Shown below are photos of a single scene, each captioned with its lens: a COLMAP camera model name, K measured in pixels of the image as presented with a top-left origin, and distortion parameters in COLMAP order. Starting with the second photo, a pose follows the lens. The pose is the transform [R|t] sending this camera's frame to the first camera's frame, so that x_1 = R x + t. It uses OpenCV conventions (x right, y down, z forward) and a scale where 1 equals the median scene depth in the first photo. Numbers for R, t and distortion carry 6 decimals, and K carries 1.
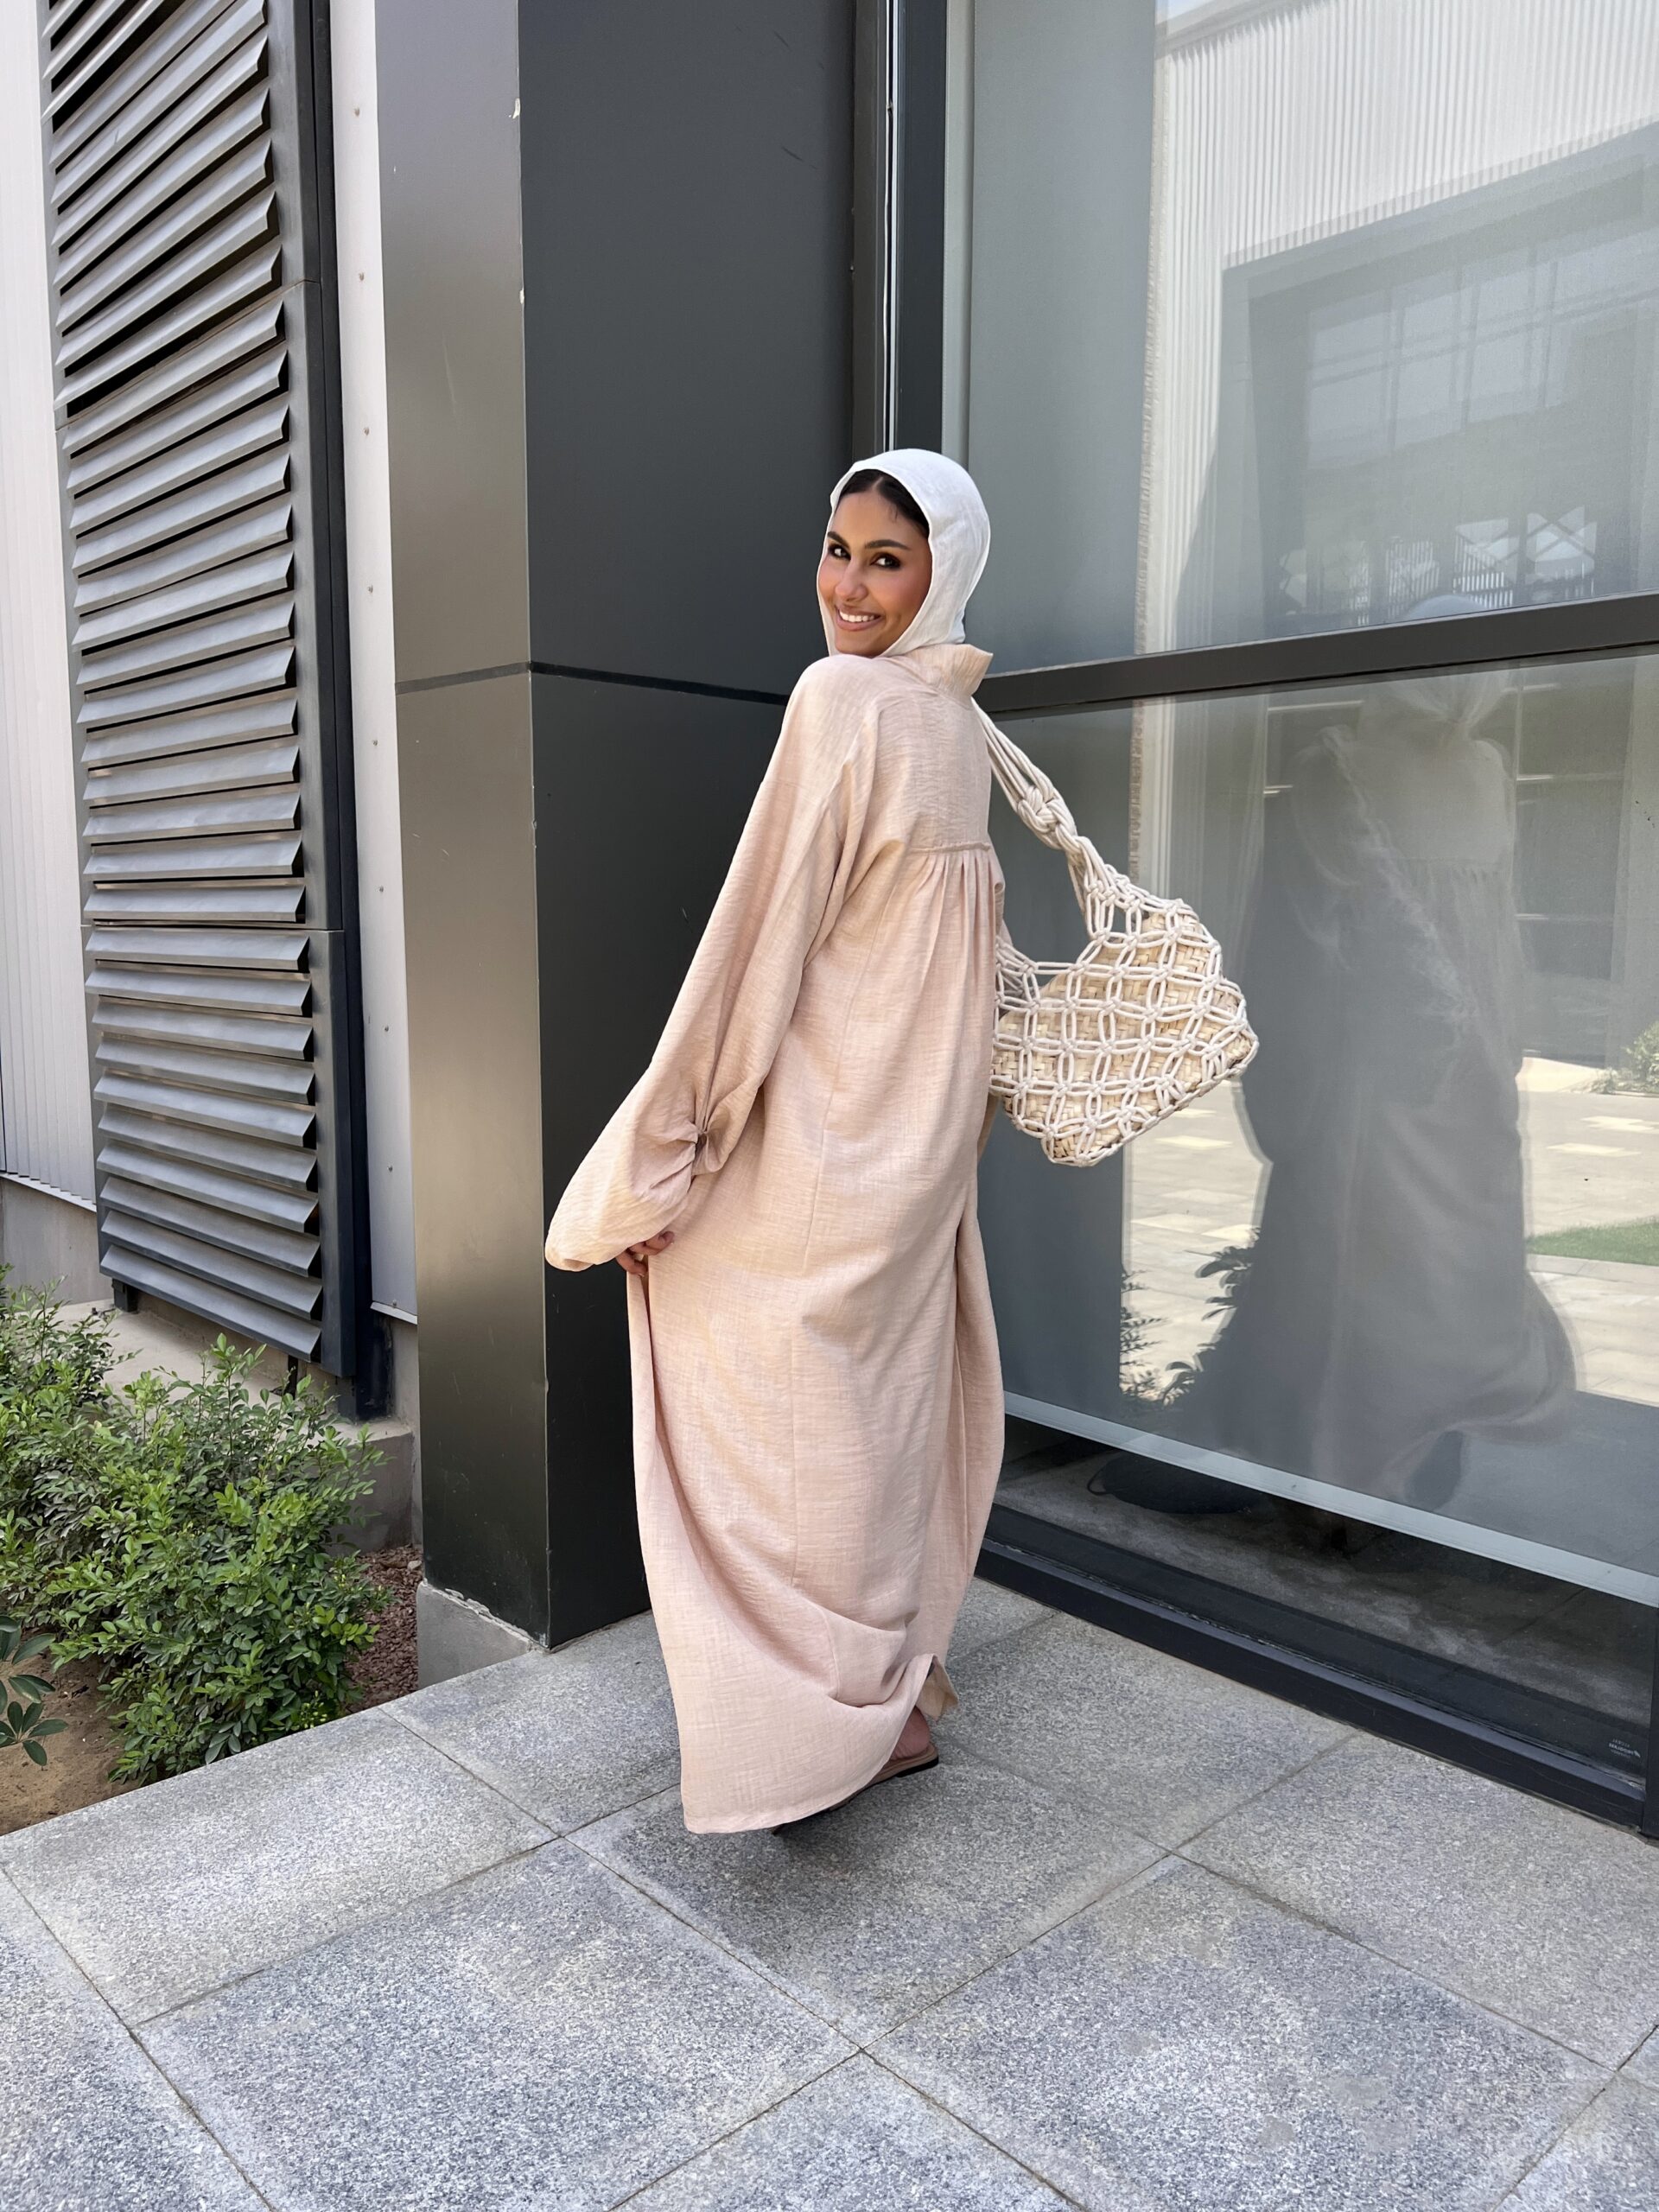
lens RADIAL K [[1672.0, 0, 829.7], [0, 1672.0, 1113.5], [0, 0, 1]] dist [0.047305, -0.048169]
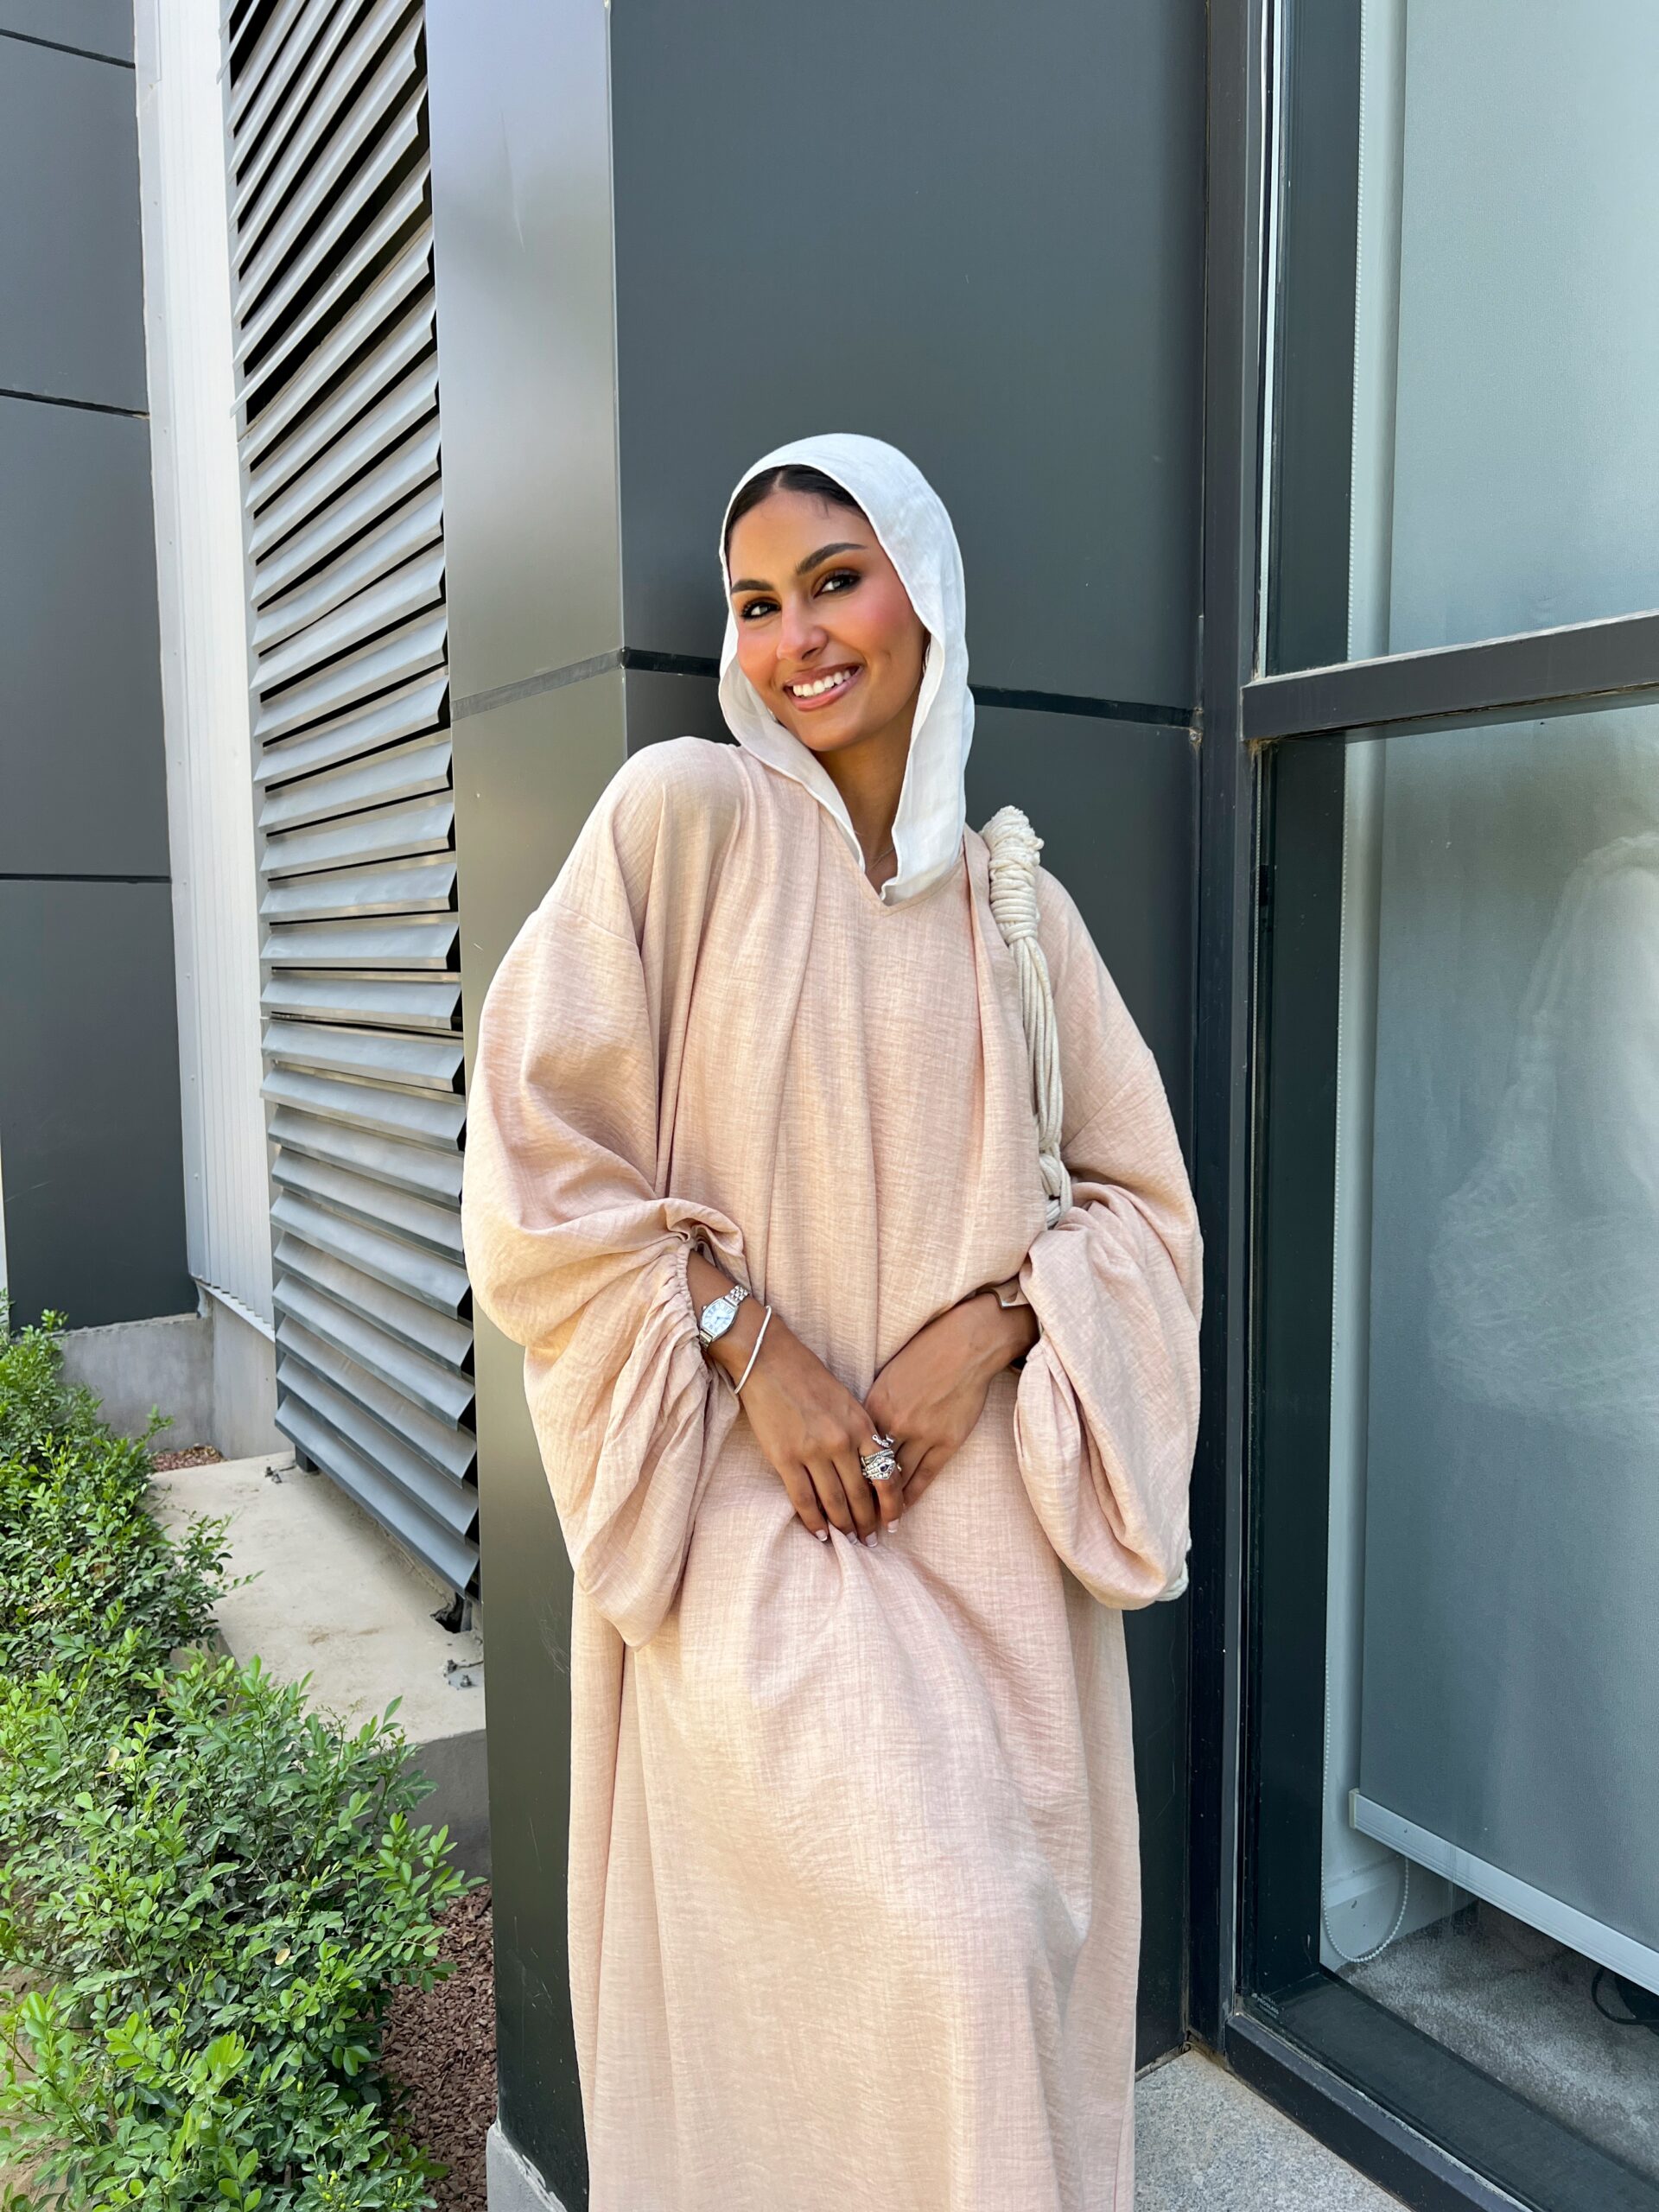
lens RADIAL K [[1672.0, 0, 832.0], [0, 1672.0, 1113.6], [0, 0, 1]] dist [0.047305, -0.048169]
pose [[0.982174, 0.011879, -0.187596, -0.003142], [-0.016226, 0.999634, -0.021653, -0.093263], [0.187270, 0.024311, 0.982008, 0.420694]]
